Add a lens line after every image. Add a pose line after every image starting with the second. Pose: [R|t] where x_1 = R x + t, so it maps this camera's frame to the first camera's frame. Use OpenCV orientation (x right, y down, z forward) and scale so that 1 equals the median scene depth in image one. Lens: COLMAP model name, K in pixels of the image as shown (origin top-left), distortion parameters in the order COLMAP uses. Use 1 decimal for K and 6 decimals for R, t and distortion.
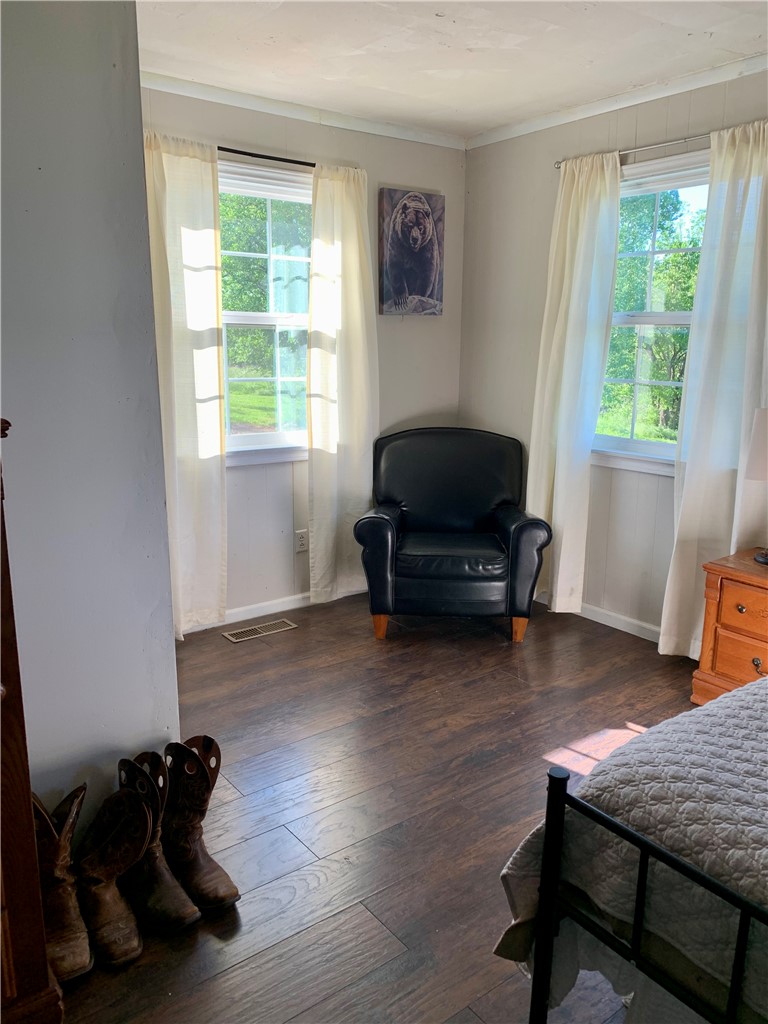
lens RADIAL K [[765.8, 0, 384.0], [0, 765.8, 512.0], [0, 0, 1]] dist [0.004587, 0.001308]
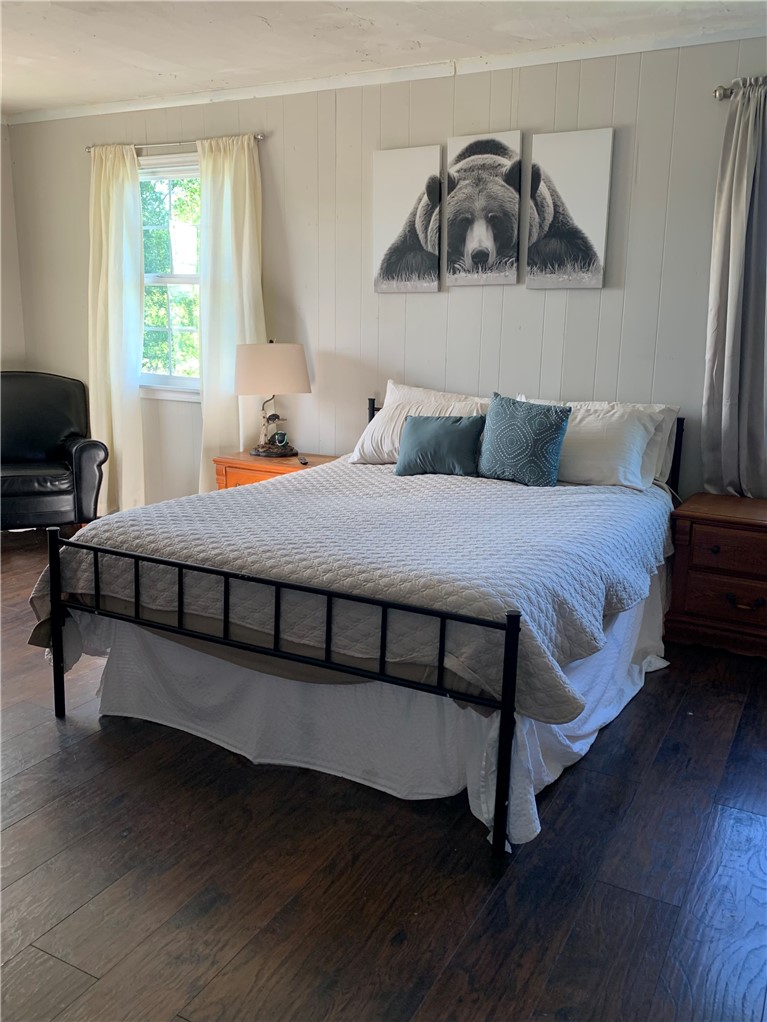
lens RADIAL K [[871.3, 0, 386.5], [0, 871.3, 501.6], [0, 0, 1]] dist [0.109604, -0.228008]
pose [[0.907730, -0.085032, 0.410847, 0.035250], [0.084464, 0.996234, 0.019573, 0.113253], [-0.410965, 0.016935, 0.911494, -0.457258]]
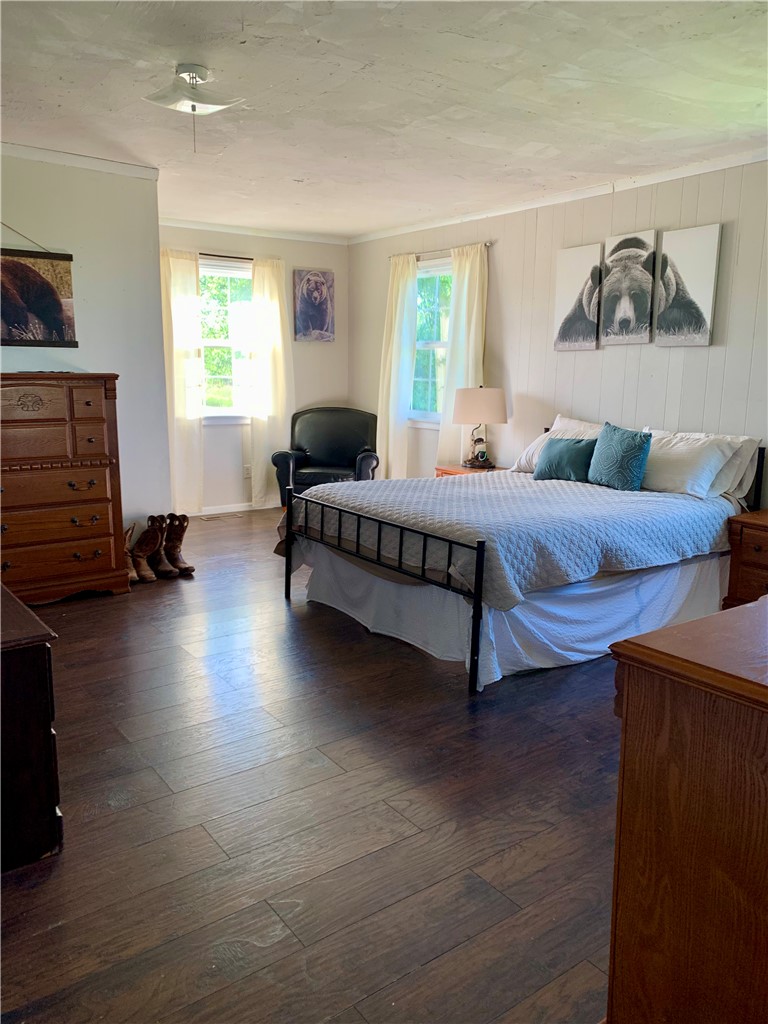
lens RADIAL K [[782.8, 0, 384.0], [0, 782.8, 512.0], [0, 0, 1]] dist [0.071401, -0.155354]
pose [[0.999852, 0.005610, -0.016278, 0.251997], [-0.006146, 0.999433, -0.033107, 0.204330], [0.016083, 0.033202, 0.999319, -0.837077]]
